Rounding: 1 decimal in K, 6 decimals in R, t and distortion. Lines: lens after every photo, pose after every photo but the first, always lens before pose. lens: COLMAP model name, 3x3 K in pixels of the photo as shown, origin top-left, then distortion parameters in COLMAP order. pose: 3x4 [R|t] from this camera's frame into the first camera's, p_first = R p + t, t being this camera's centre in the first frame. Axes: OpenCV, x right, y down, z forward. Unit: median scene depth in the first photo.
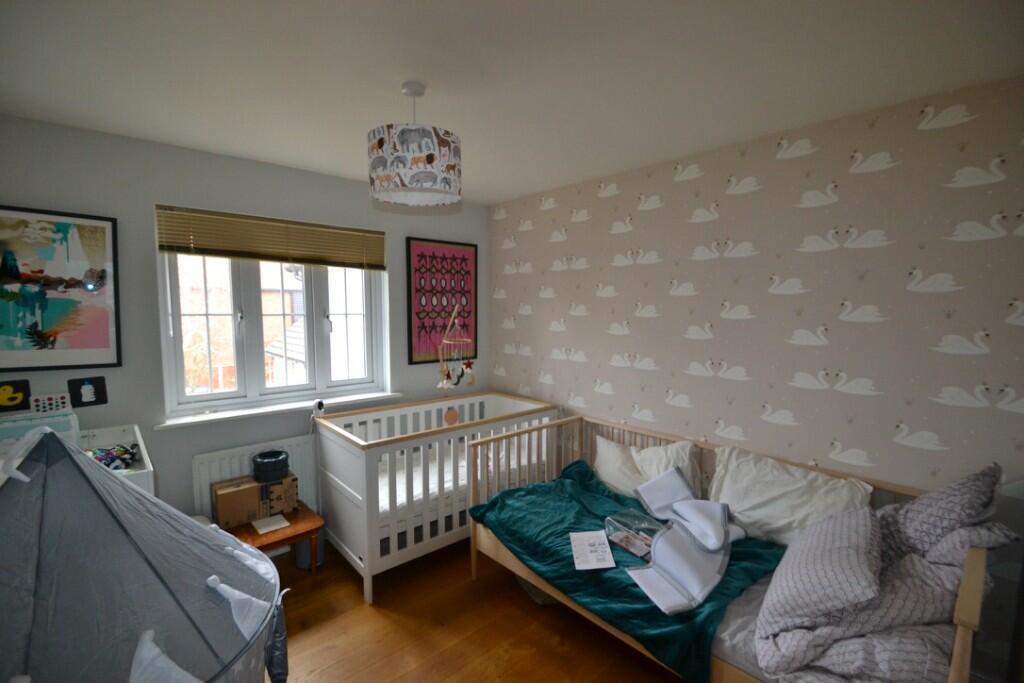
lens RADIAL K [[456.3, 0, 504.7], [0, 456.3, 351.3], [0, 0, 1]] dist [0.018140, -0.017425]
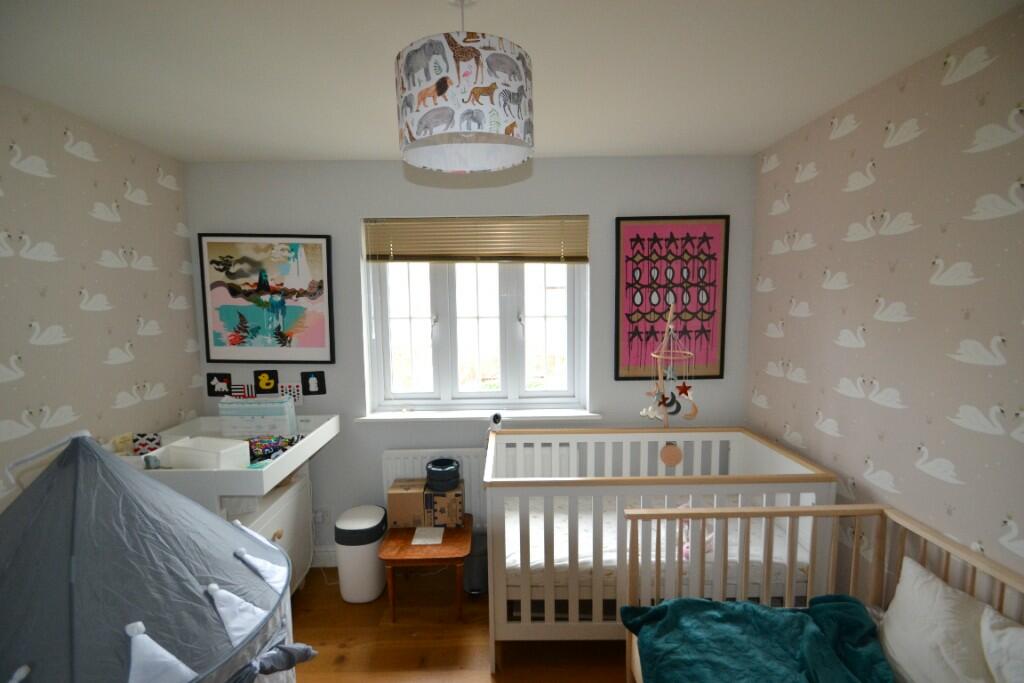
lens RADIAL K [[456.3, 0, 504.7], [0, 456.3, 351.3], [0, 0, 1]] dist [0.018140, -0.017425]
pose [[0.752604, 0.056341, -0.656059, 0.210730], [-0.046397, 0.998394, 0.032516, -0.048095], [0.656837, 0.005968, 0.754009, 0.357610]]
